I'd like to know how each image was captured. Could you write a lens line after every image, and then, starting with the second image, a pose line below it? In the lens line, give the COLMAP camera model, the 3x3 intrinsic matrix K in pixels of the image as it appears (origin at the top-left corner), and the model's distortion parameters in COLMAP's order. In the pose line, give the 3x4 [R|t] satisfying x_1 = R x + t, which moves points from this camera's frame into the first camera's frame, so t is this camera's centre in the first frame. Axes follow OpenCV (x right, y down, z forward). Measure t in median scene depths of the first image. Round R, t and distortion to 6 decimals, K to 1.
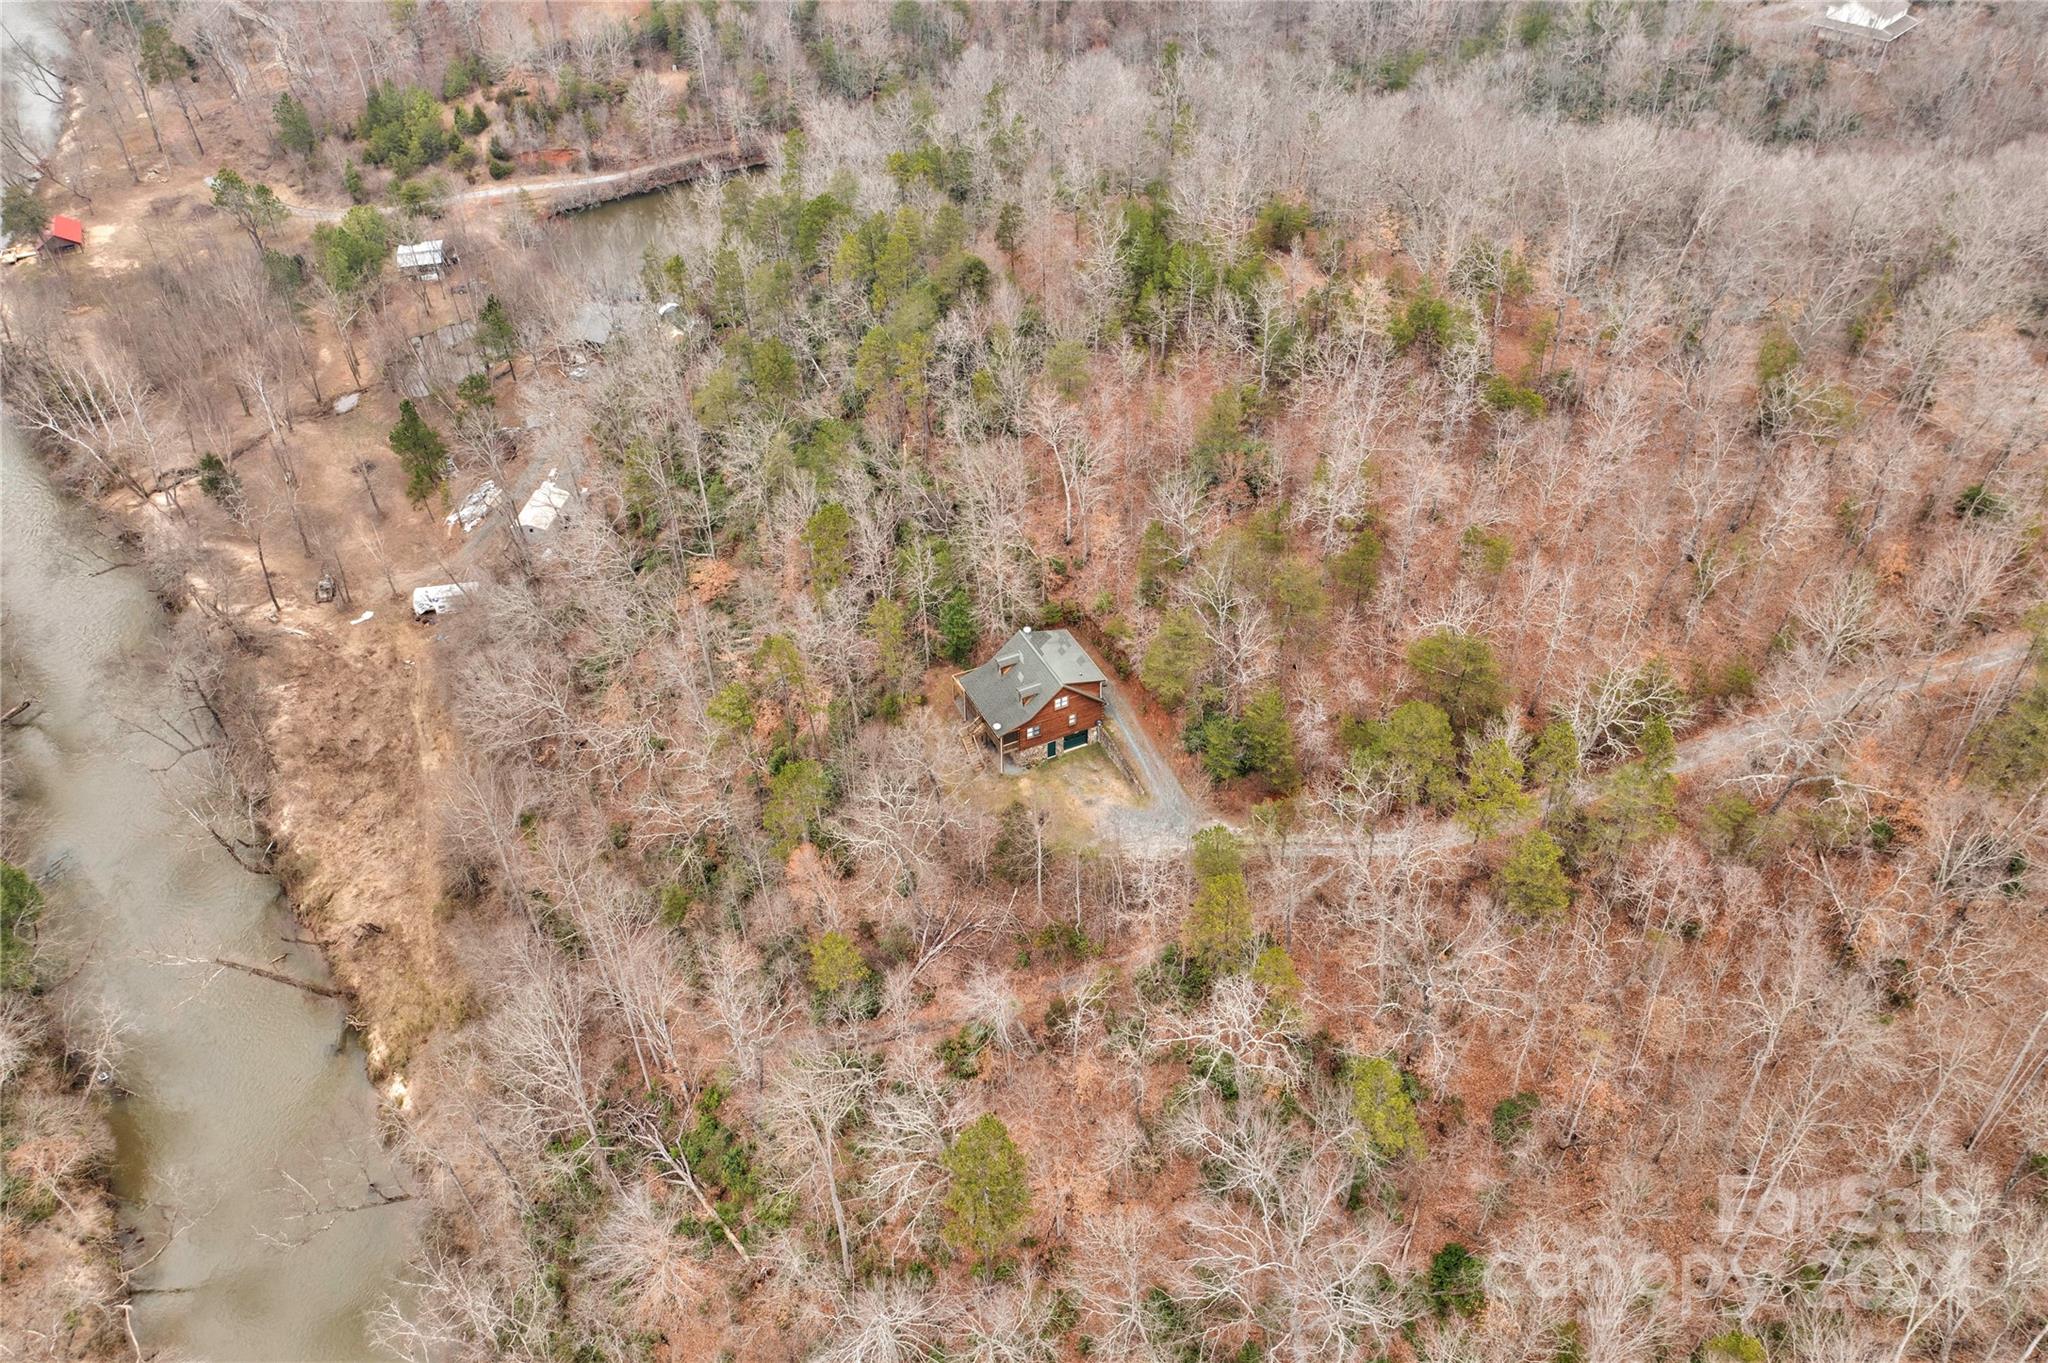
lens RADIAL K [[1603.7, 0, 1025.5], [0, 1603.7, 681.5], [0, 0, 1]] dist [0.003814, -0.013448]
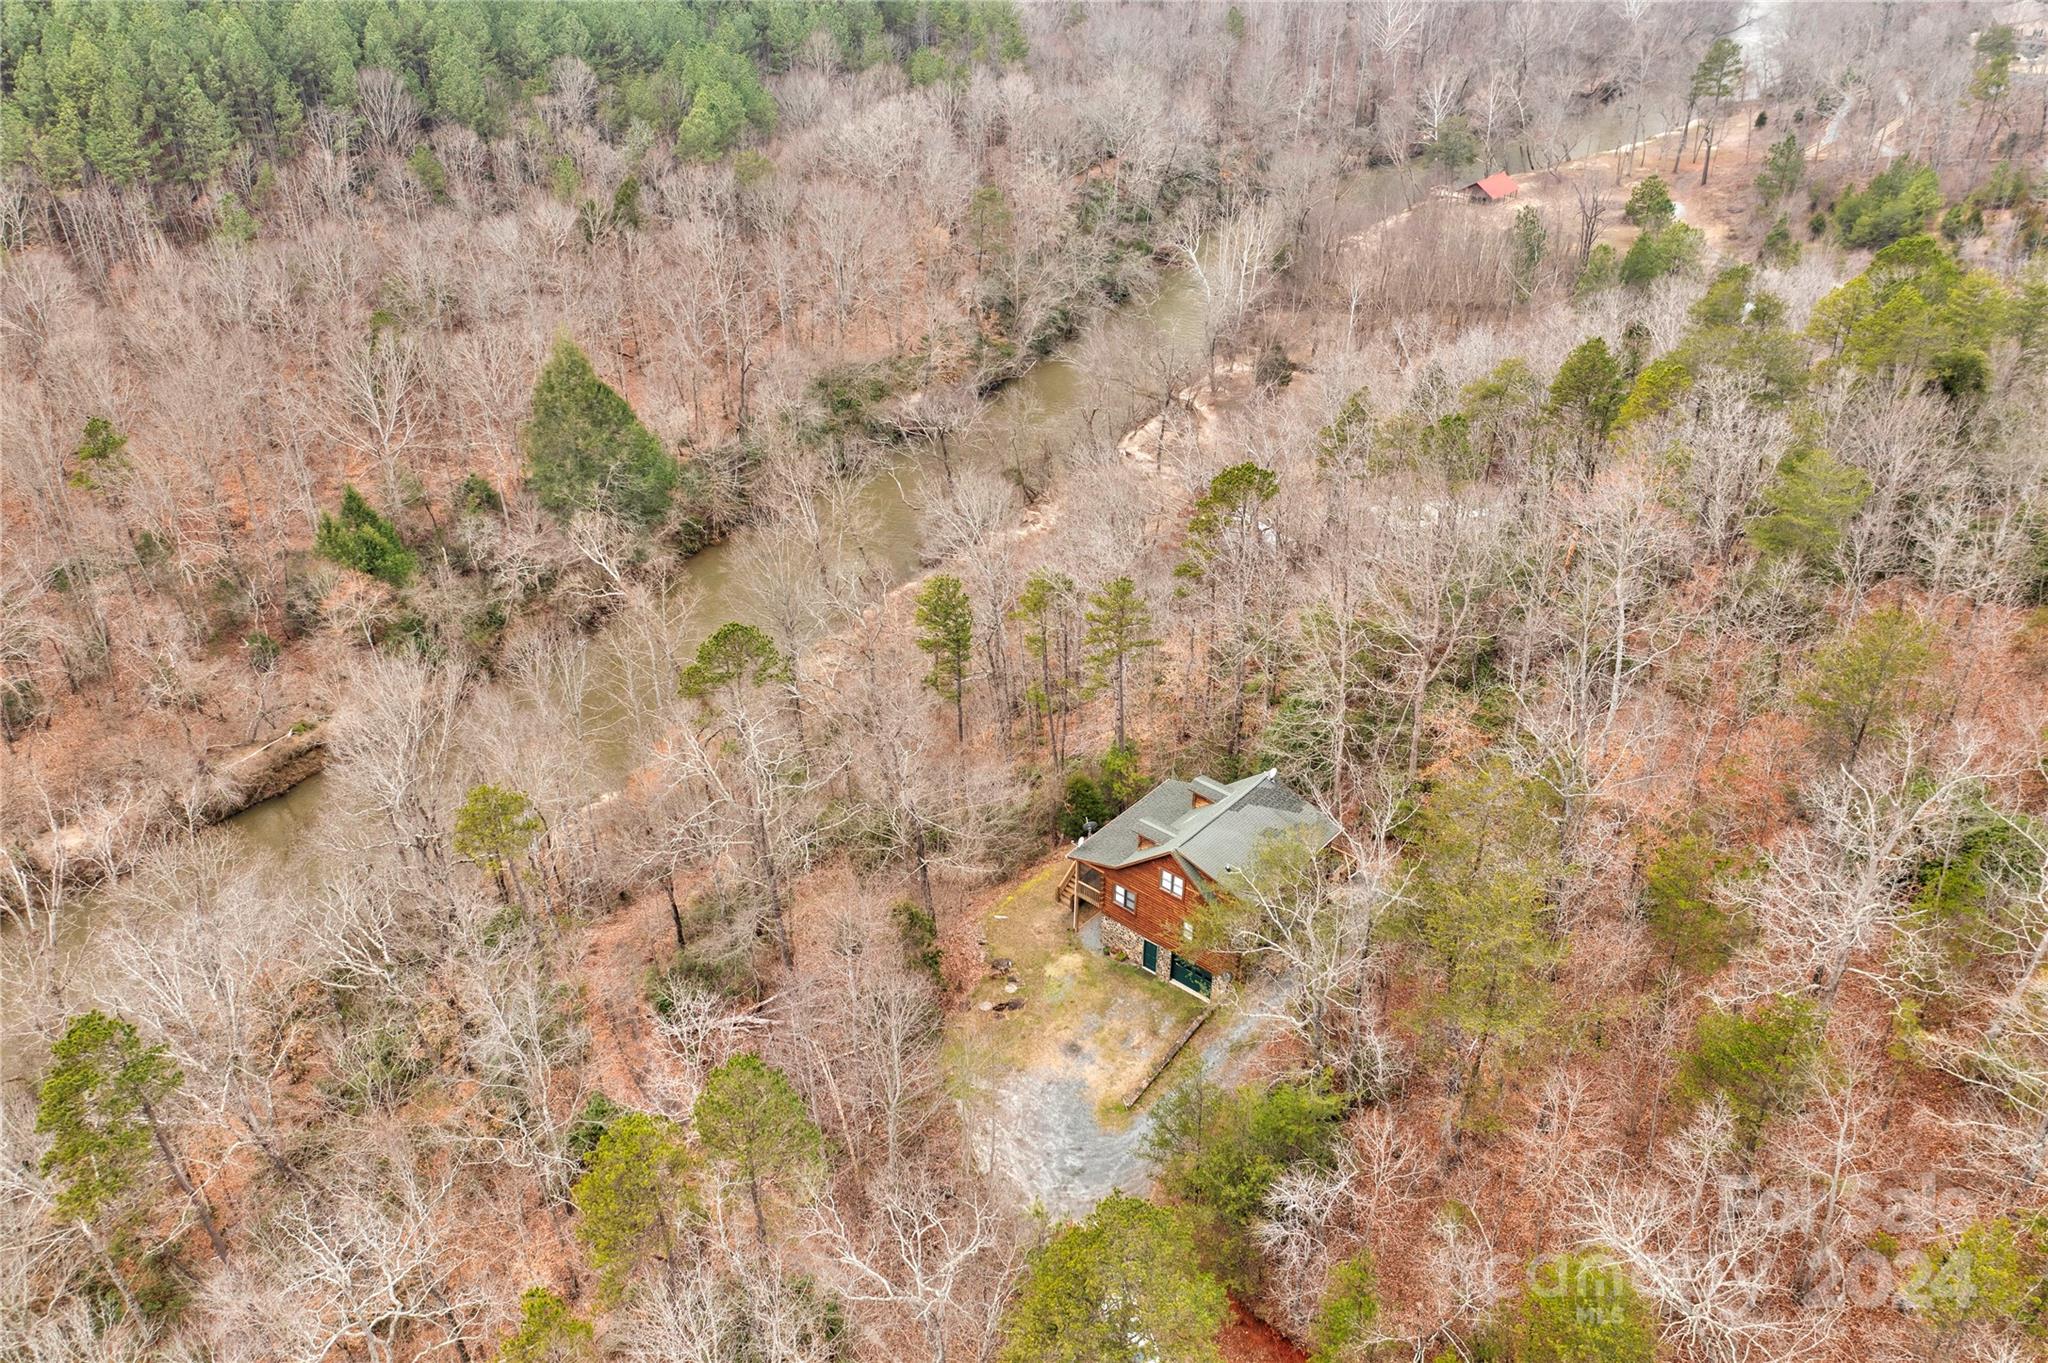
lens RADIAL K [[1603.7, 0, 1025.3], [0, 1603.7, 683.6], [0, 0, 1]] dist [0.003814, -0.013448]
pose [[0.422840, 0.494551, -0.759359, 0.377857], [-0.597684, 0.782058, 0.176520, -0.105260], [0.681160, 0.379217, 0.626271, 0.591148]]
